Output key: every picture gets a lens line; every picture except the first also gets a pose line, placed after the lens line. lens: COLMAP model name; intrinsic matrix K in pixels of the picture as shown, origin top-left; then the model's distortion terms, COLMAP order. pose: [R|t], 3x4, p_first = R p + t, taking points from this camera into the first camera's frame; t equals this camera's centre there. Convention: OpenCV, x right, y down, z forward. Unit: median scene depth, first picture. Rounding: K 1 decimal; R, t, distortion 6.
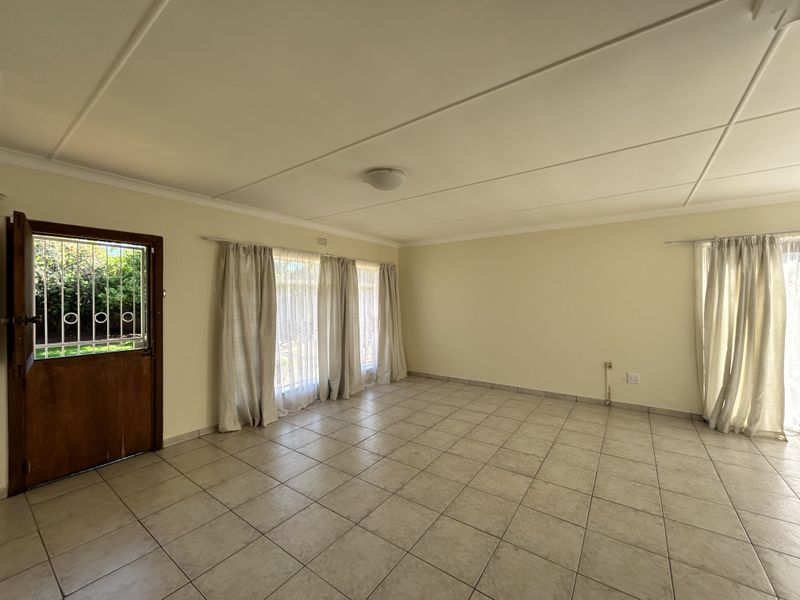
lens RADIAL K [[321.8, 0, 400.0], [0, 321.8, 300.0], [0, 0, 1]] dist [-0.000291, 0.000006]
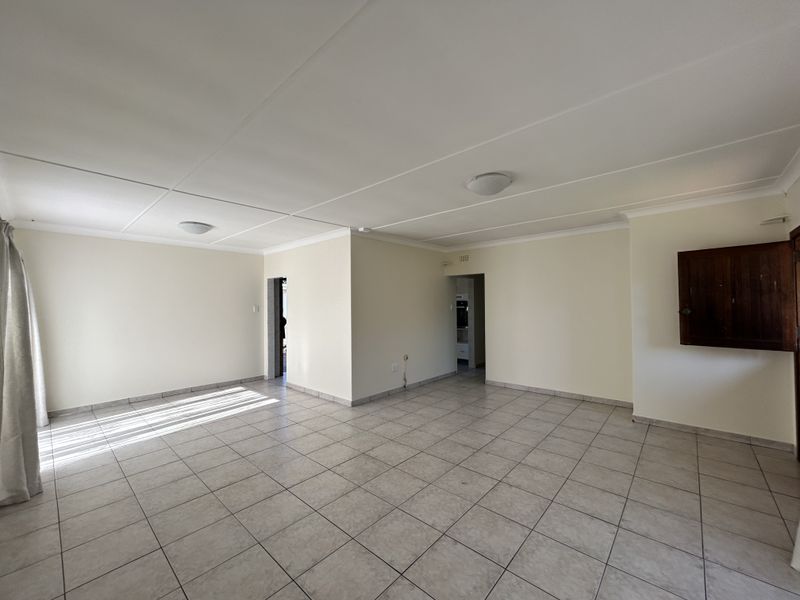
lens RADIAL K [[324.3, 0, 400.4], [0, 324.3, 298.6], [0, 0, 1]] dist [-0.000142, 0.000003]
pose [[-0.994260, 0.018226, 0.105424, 0.095398], [0.016293, 0.999684, -0.019162, 0.000252], [-0.105740, -0.017335, -0.994243, 1.475663]]
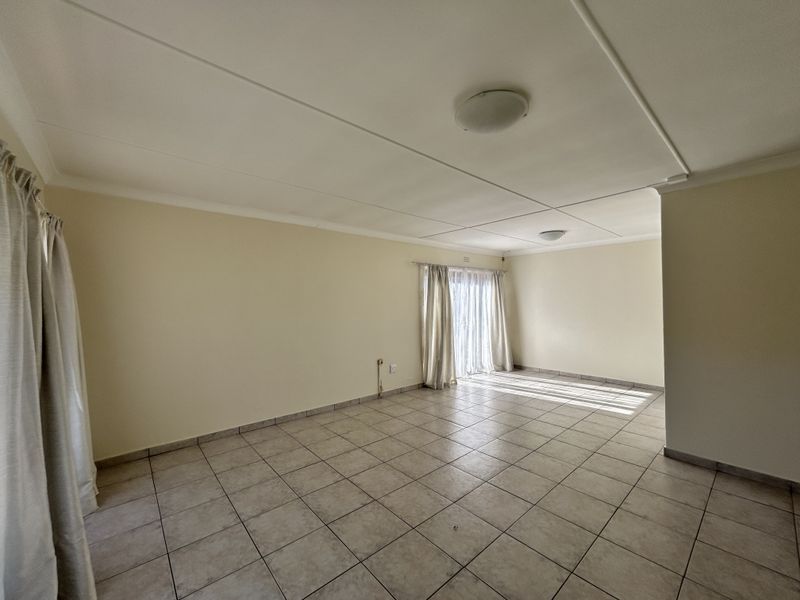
lens RADIAL K [[321.8, 0, 400.0], [0, 321.8, 300.0], [0, 0, 1]] dist [-0.000291, 0.000006]
pose [[0.227666, 0.013425, 0.973647, -0.506641], [0.007302, 0.999853, -0.015494, 0.000924], [-0.973712, 0.010637, 0.227535, 0.748188]]
